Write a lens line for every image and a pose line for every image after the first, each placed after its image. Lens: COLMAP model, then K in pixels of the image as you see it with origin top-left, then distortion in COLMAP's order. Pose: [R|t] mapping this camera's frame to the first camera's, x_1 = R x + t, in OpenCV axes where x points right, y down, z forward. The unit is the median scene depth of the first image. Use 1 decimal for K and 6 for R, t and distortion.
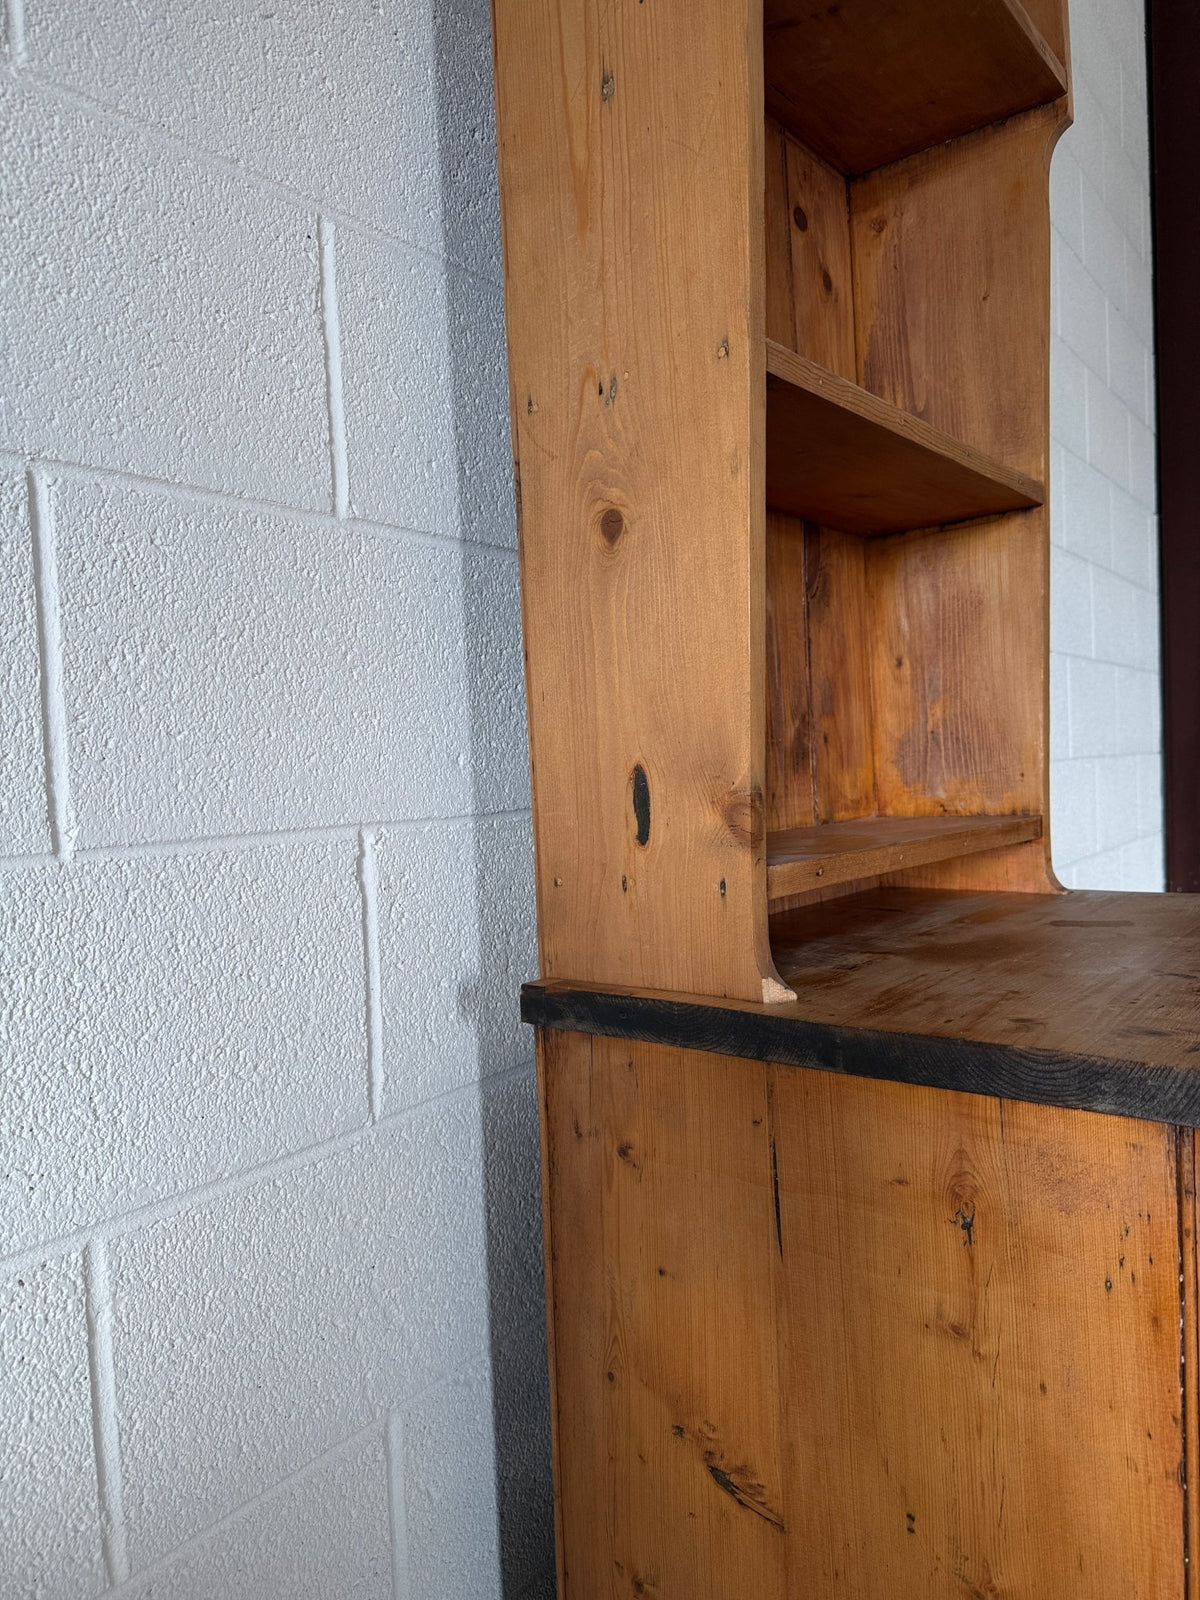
lens RADIAL K [[1142.2, 0, 600.0], [0, 1142.2, 800.0], [0, 0, 1]] dist [0.075709, -0.126337]
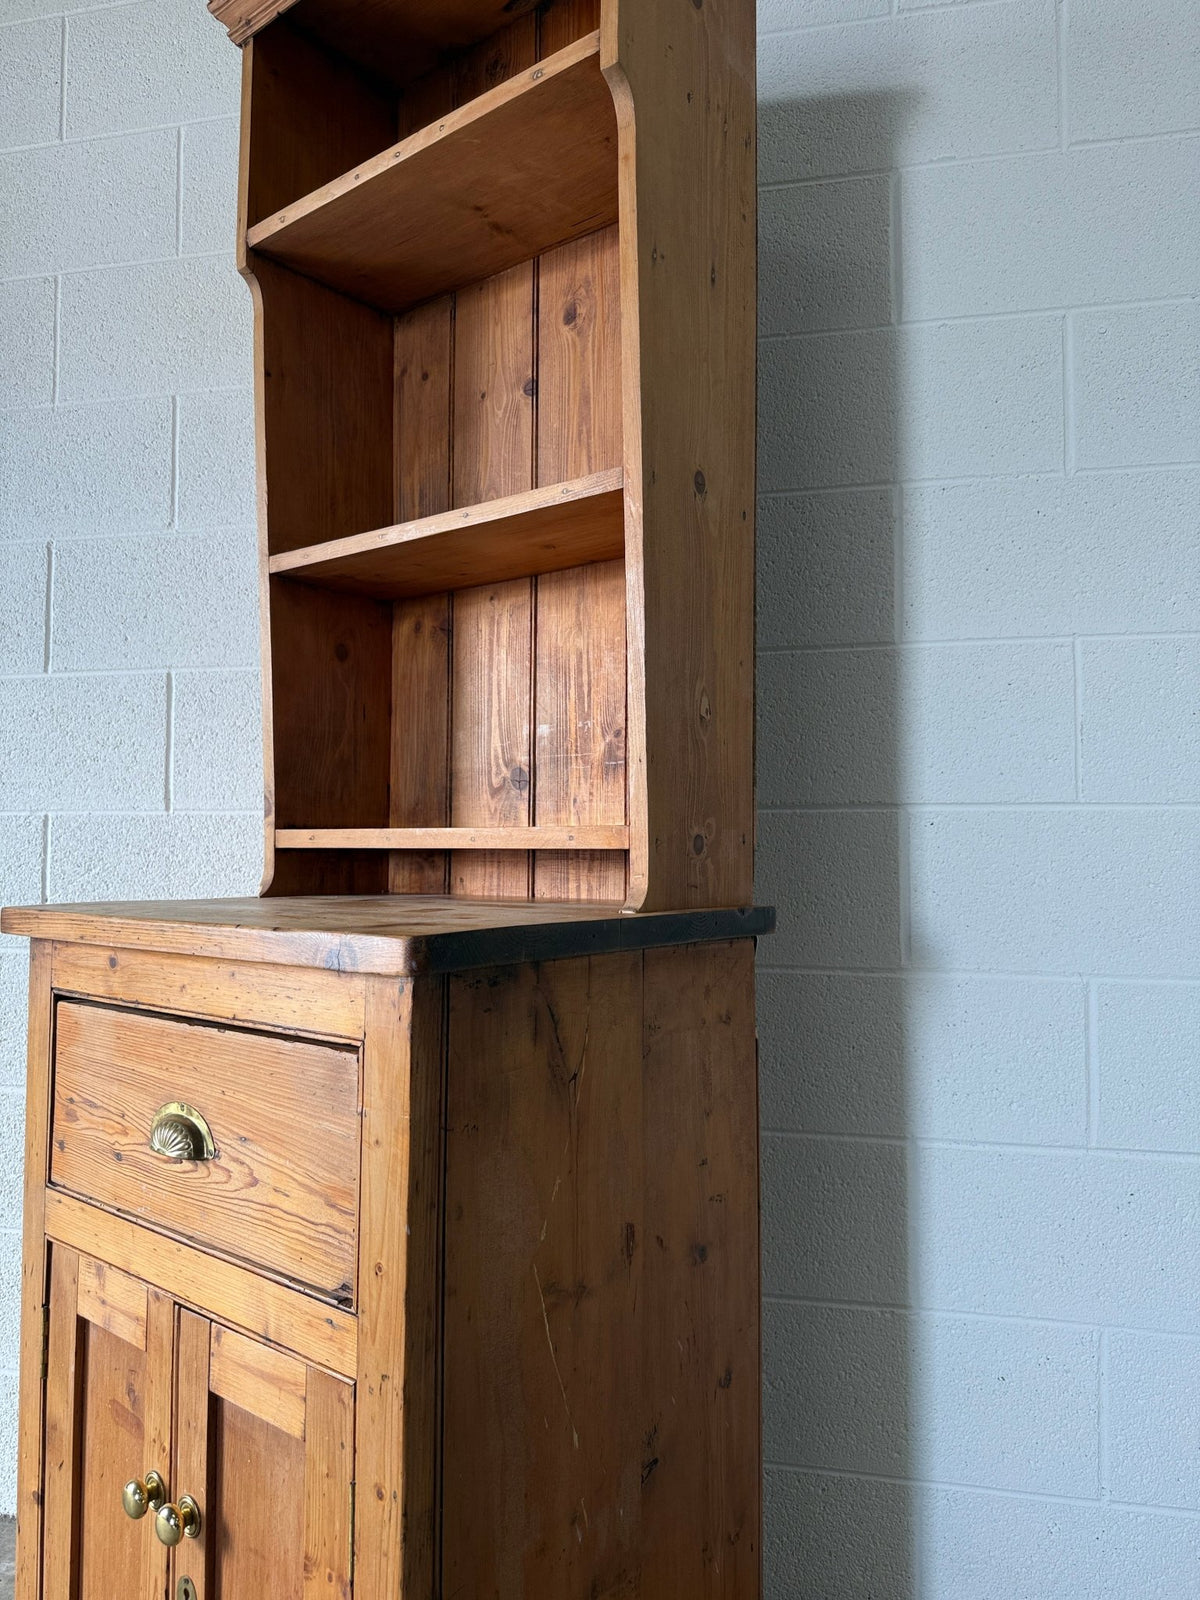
lens RADIAL K [[1134.5, 0, 600.0], [0, 1134.5, 800.0], [0, 0, 1]] dist [0.069235, -0.100642]
pose [[-0.017755, 0.001336, -0.999841, 1.819726], [-0.035099, 0.999382, 0.001959, -0.010931], [0.999226, 0.035128, -0.017697, 1.411807]]
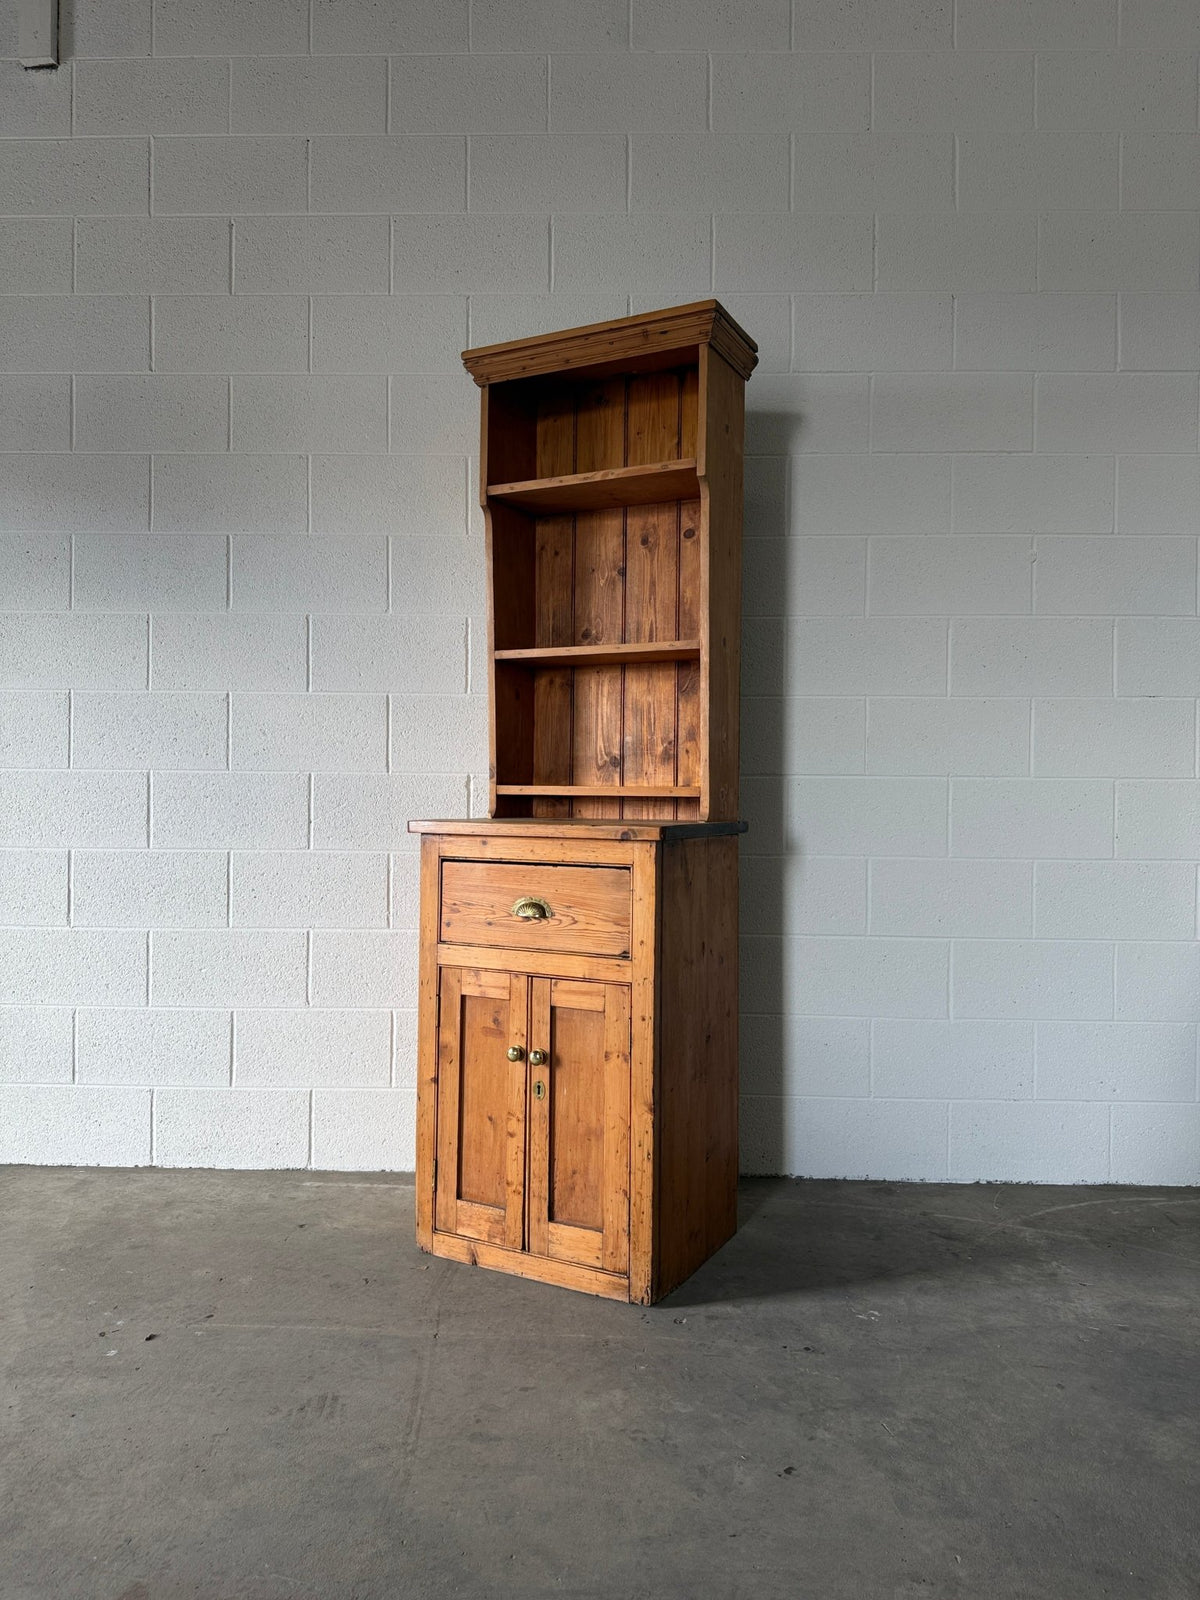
lens RADIAL K [[1126.1, 0, 592.6], [0, 1126.1, 800.2], [0, 0, 1]] dist [0.151539, -0.269604]
pose [[0.174229, 0.049708, -0.983450, 3.547215], [-0.049325, 0.997912, 0.041701, -0.058871], [0.983469, 0.041243, 0.176318, 0.586254]]
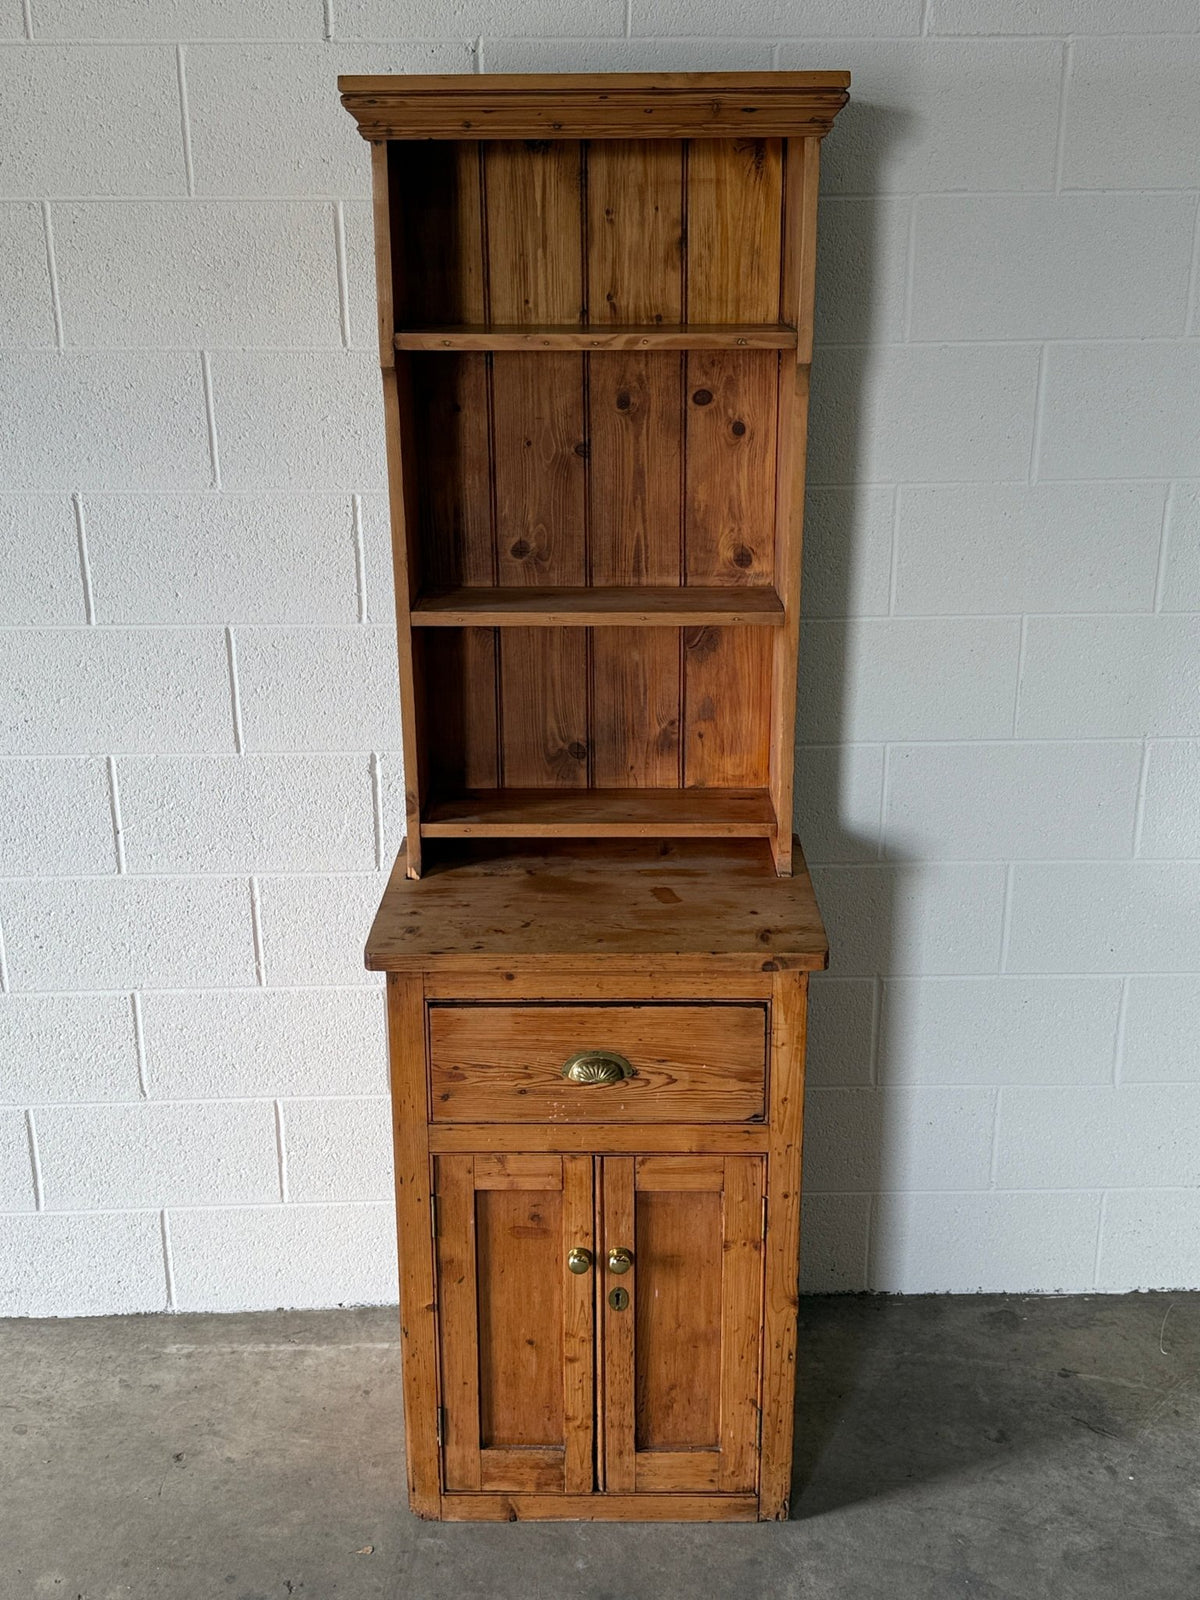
lens RADIAL K [[1689.0, 0, 600.0], [0, 1689.0, 800.0], [0, 0, 1]] dist [0.159689, -0.300422]
pose [[0.614415, 0.290112, -0.733709, 2.647249], [-0.047201, 0.941793, 0.332863, -1.057872], [0.787570, -0.169884, 0.592345, -0.701585]]
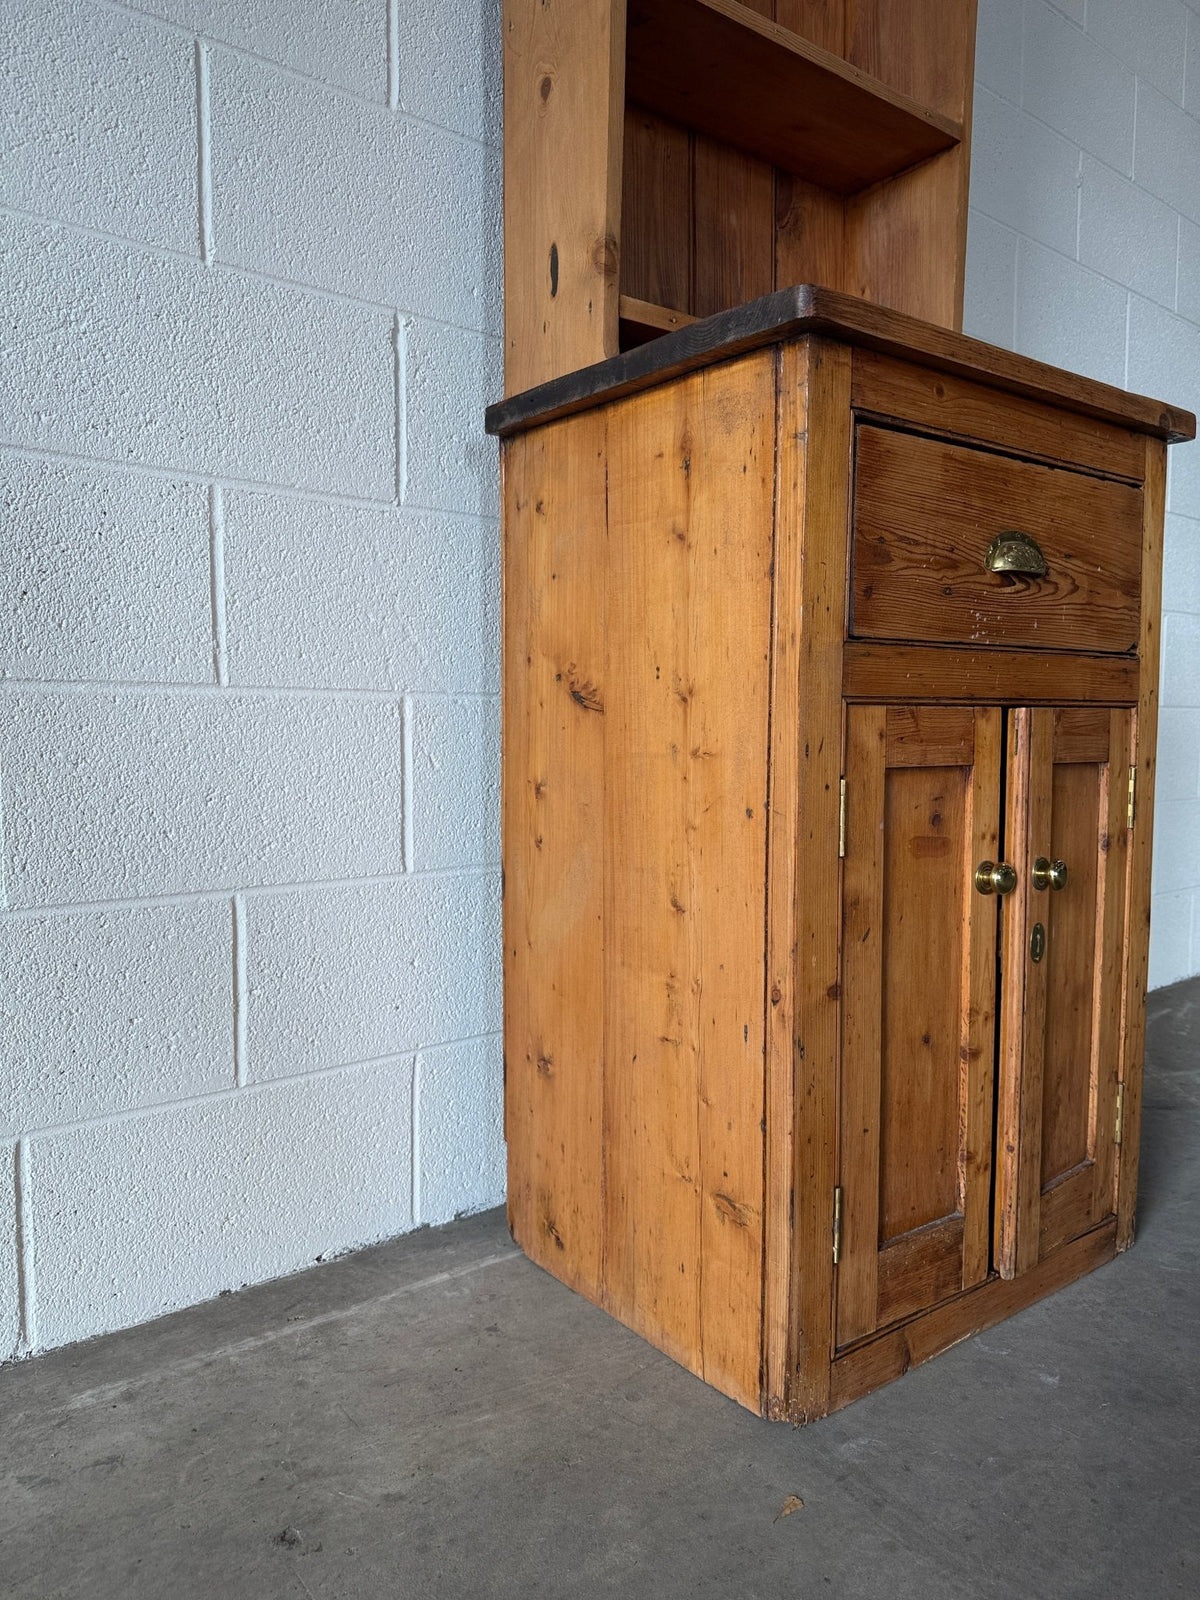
lens RADIAL K [[1120.5, 0, 599.5], [0, 1120.5, 803.4], [0, 0, 1]] dist [0.062620, -0.092294]
pose [[0.968957, 0.065206, -0.238476, 0.480198], [-0.054141, 0.997143, 0.052668, 0.604808], [0.241229, -0.038121, 0.969719, -0.475788]]
